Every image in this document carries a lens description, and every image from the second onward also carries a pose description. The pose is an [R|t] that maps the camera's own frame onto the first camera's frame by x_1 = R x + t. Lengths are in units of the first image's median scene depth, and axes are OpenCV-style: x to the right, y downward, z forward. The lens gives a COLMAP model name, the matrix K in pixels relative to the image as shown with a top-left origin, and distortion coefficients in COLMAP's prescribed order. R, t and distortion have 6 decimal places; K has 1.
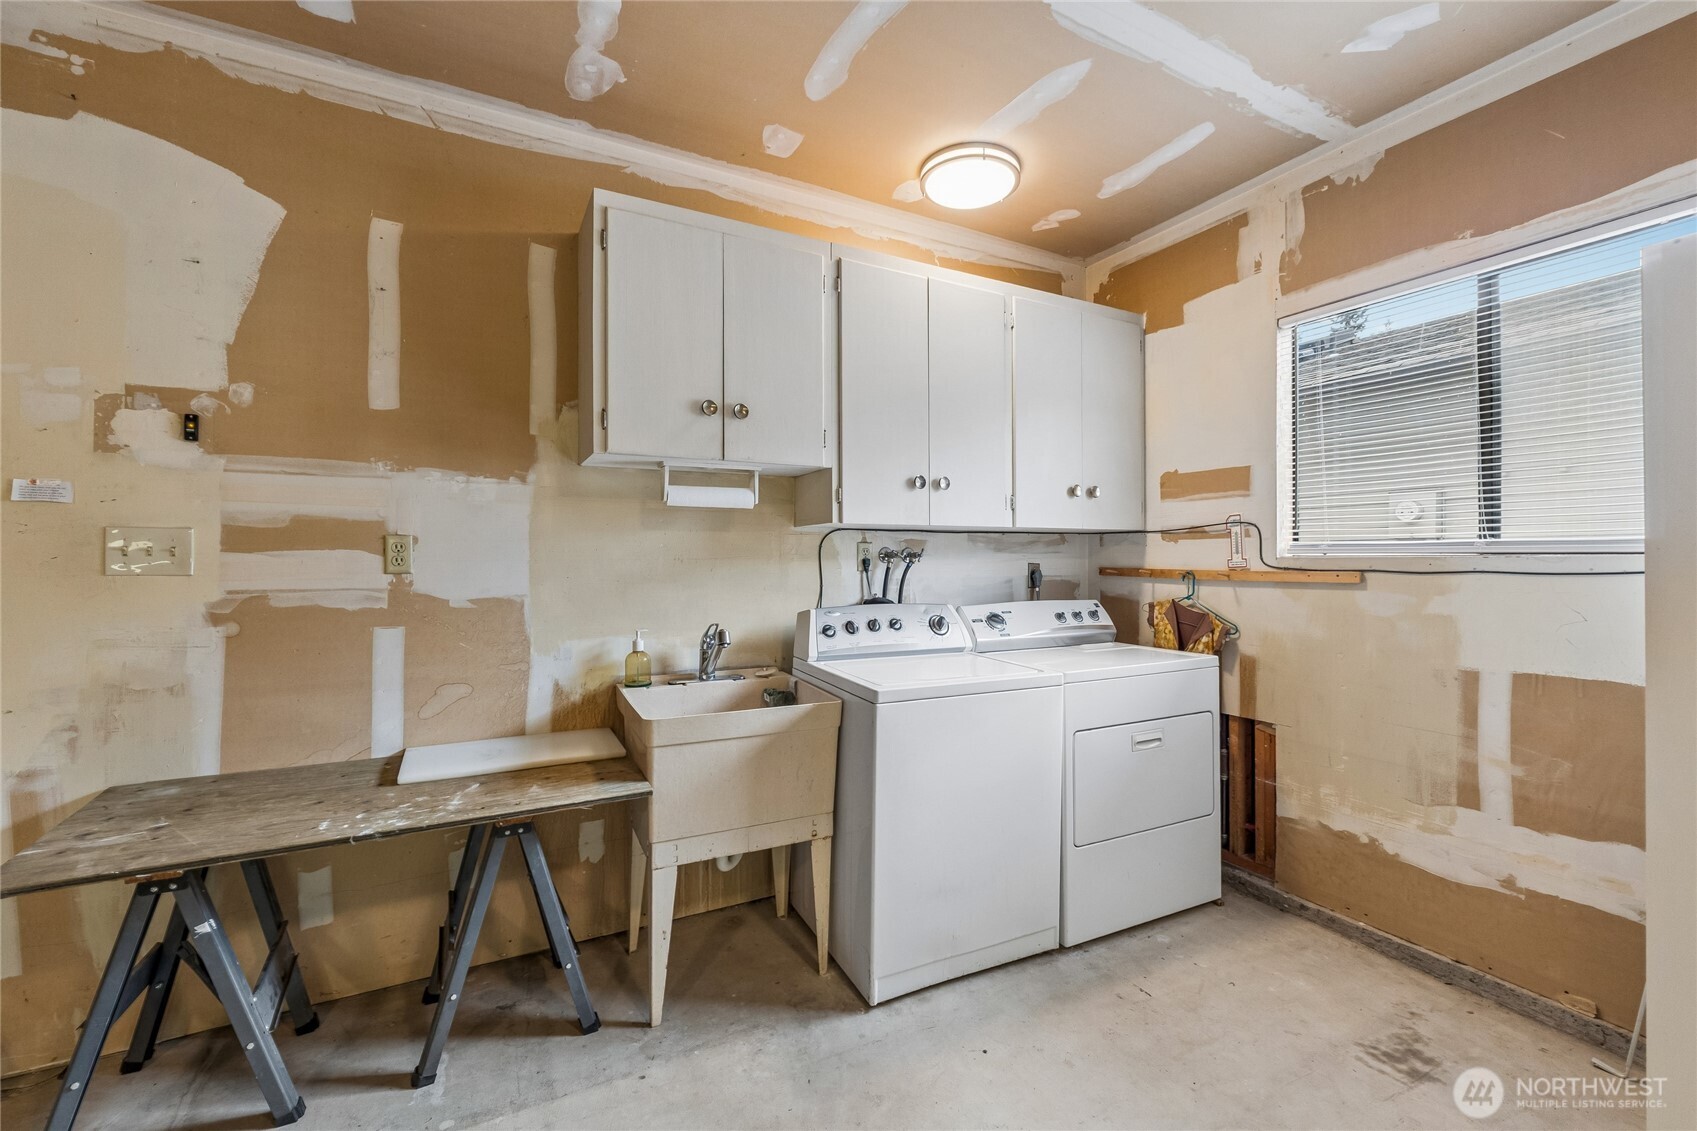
lens RADIAL K [[708.6, 0, 854.9], [0, 708.6, 559.0], [0, 0, 1]] dist [-0.013839, 0.000795]
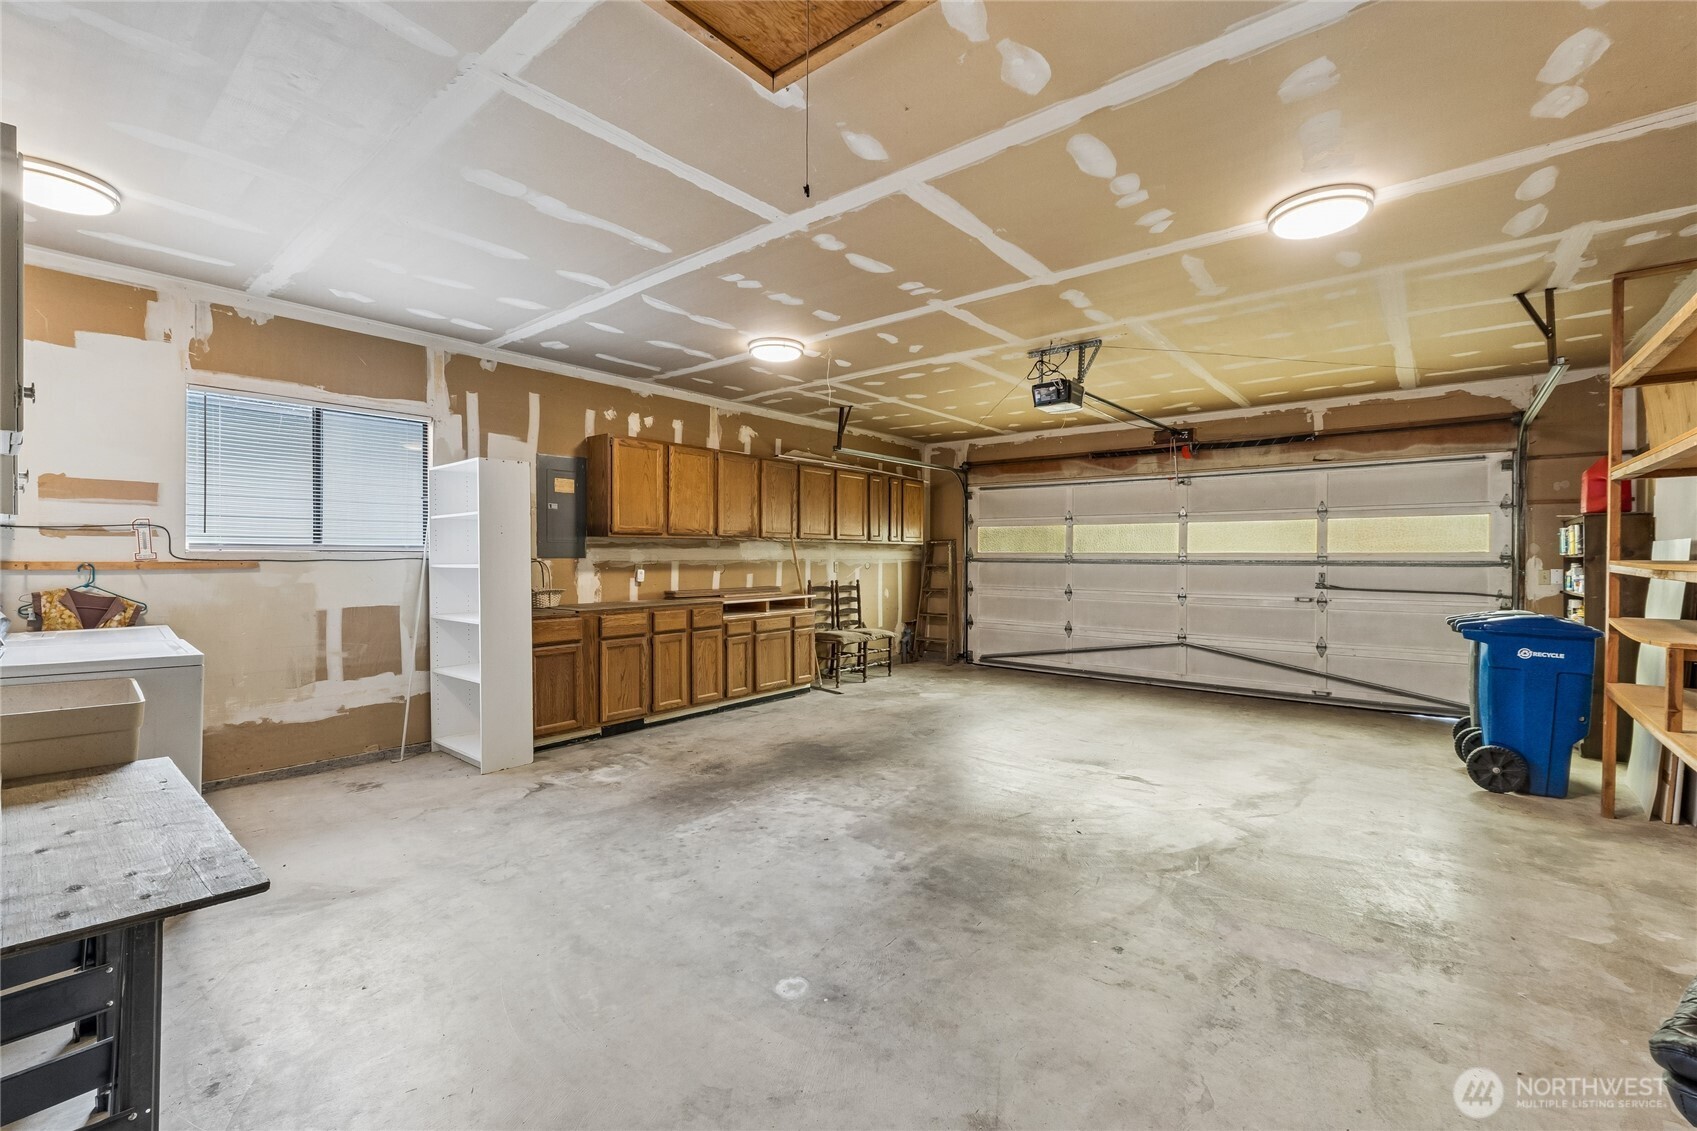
lens RADIAL K [[708.6, 0, 854.3], [0, 708.6, 559.1], [0, 0, 1]] dist [-0.013839, 0.000795]
pose [[-0.371066, -0.007116, 0.928579, -1.292736], [-0.005417, 0.999970, 0.005498, -0.003029], [-0.928591, -0.002990, -0.371094, 0.296126]]
